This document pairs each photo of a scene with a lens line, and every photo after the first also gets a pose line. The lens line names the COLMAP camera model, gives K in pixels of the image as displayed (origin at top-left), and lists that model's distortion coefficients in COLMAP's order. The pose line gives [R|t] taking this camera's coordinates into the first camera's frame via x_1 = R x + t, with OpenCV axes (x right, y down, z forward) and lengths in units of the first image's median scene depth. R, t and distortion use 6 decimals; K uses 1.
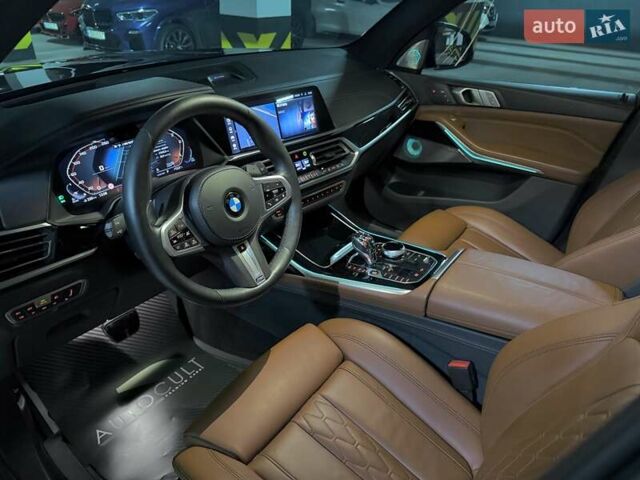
lens RADIAL K [[447.5, 0, 323.7], [0, 447.5, 244.7], [0, 0, 1]] dist [0.098634, -0.169878]
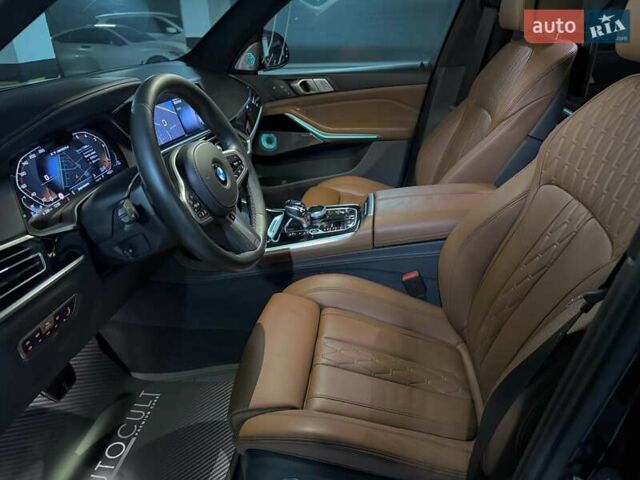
lens RADIAL K [[447.5, 0, 322.5], [0, 447.5, 249.0], [0, 0, 1]] dist [0.042596, -0.061736]
pose [[0.863961, -0.280390, 0.418274, -0.330823], [0.304452, 0.952479, 0.009638, 0.095307], [-0.401100, 0.119018, 0.908270, -0.011349]]
